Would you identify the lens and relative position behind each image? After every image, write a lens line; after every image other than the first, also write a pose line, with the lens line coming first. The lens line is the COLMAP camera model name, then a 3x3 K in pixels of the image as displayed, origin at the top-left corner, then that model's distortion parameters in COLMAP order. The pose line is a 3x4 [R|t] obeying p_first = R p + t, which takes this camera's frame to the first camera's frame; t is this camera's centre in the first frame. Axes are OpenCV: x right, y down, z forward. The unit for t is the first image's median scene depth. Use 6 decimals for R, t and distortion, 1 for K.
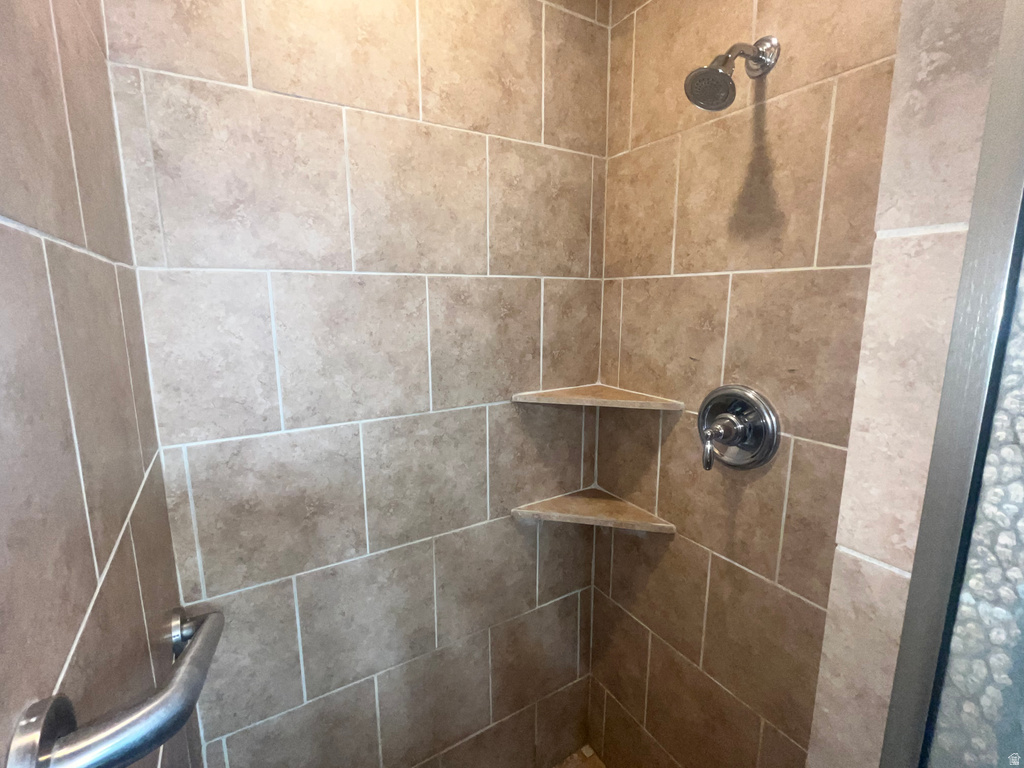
lens RADIAL K [[469.0, 0, 511.4], [0, 469.0, 383.7], [0, 0, 1]] dist [-0.000007, 0.000005]
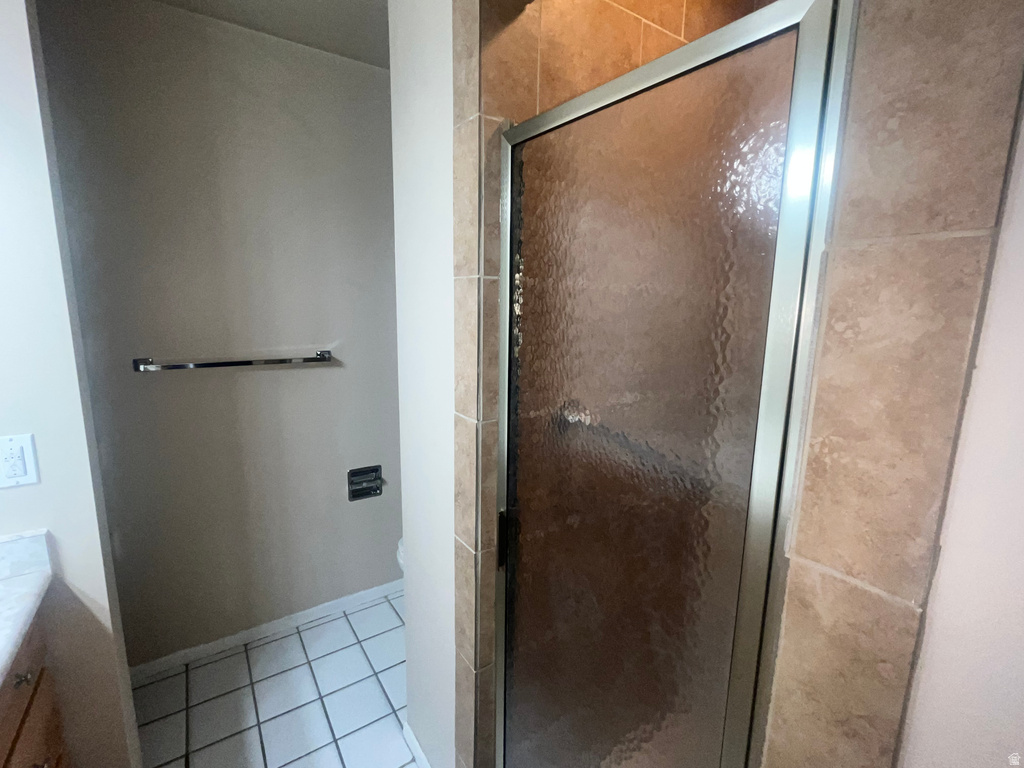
lens RADIAL K [[469.0, 0, 511.5], [0, 469.0, 382.8], [0, 0, 1]] dist [-0.000007, 0.000005]
pose [[0.052838, 0.177964, -0.982617, 0.383612], [-0.192184, 0.967410, 0.164875, -0.707208], [0.979935, 0.180132, 0.085317, 0.672296]]
